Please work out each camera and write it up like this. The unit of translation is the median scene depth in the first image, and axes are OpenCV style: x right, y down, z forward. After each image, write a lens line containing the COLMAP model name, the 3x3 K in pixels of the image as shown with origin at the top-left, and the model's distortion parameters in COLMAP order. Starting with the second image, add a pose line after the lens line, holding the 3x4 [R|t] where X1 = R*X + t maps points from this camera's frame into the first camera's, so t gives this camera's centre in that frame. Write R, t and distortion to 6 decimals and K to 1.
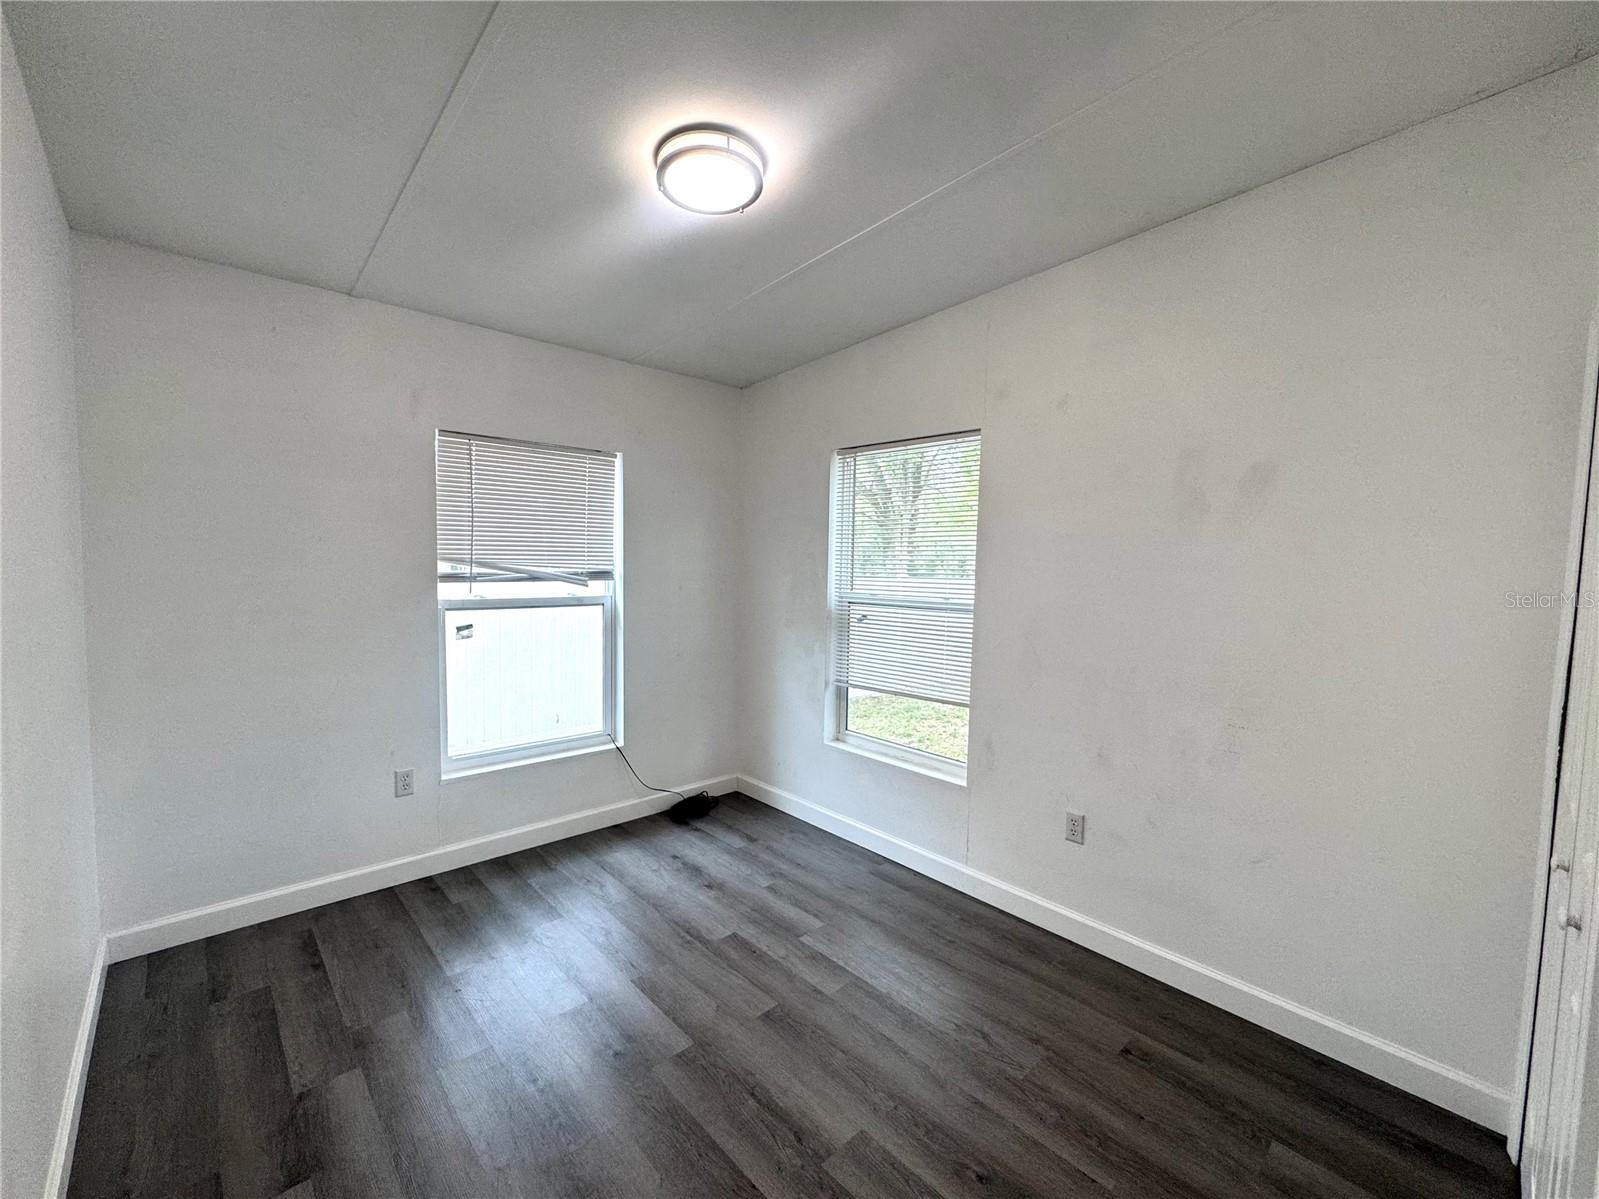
lens RADIAL K [[686.7, 0, 798.5], [0, 686.7, 603.7], [0, 0, 1]] dist [-0.004570, 0.000854]
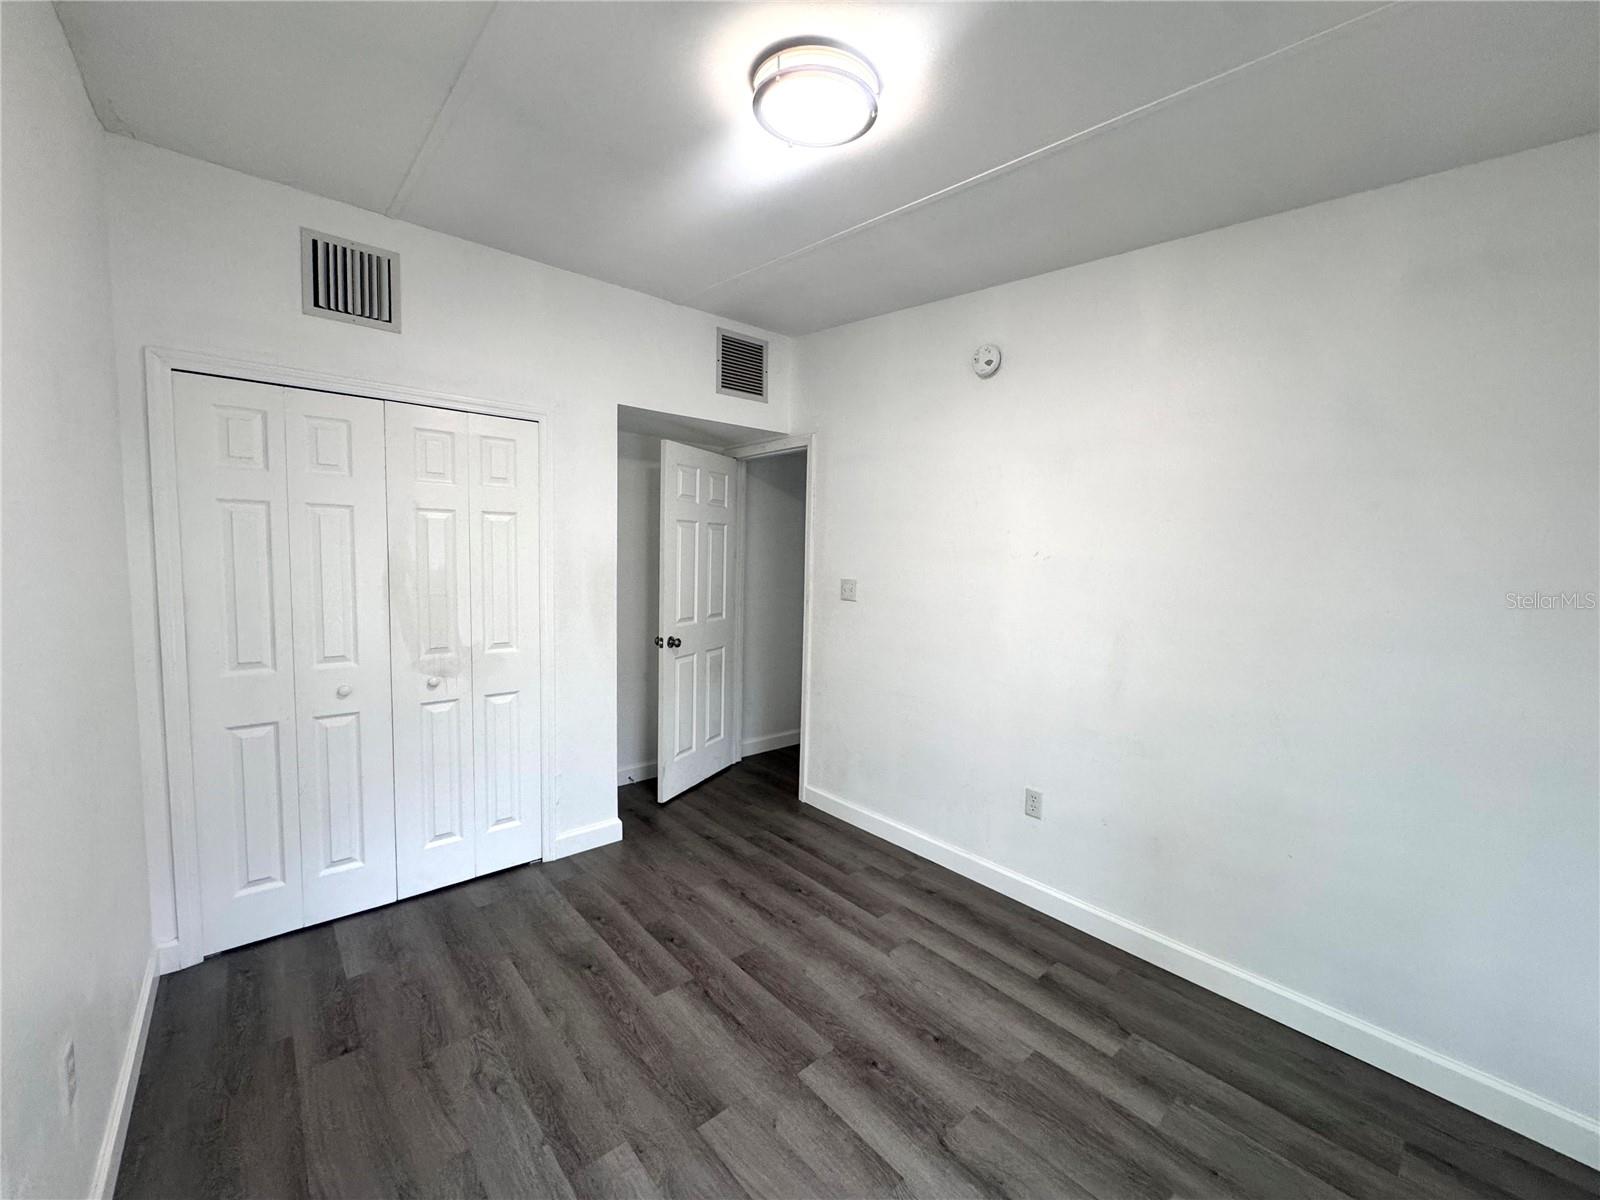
lens RADIAL K [[640.5, 0, 804.3], [0, 640.5, 604.5], [0, 0, 1]] dist [-0.002468, 0.000110]
pose [[-0.998775, -0.044312, 0.022019, -0.167085], [-0.040457, 0.987523, 0.152188, -0.140528], [-0.028488, 0.151111, -0.988106, 1.929796]]
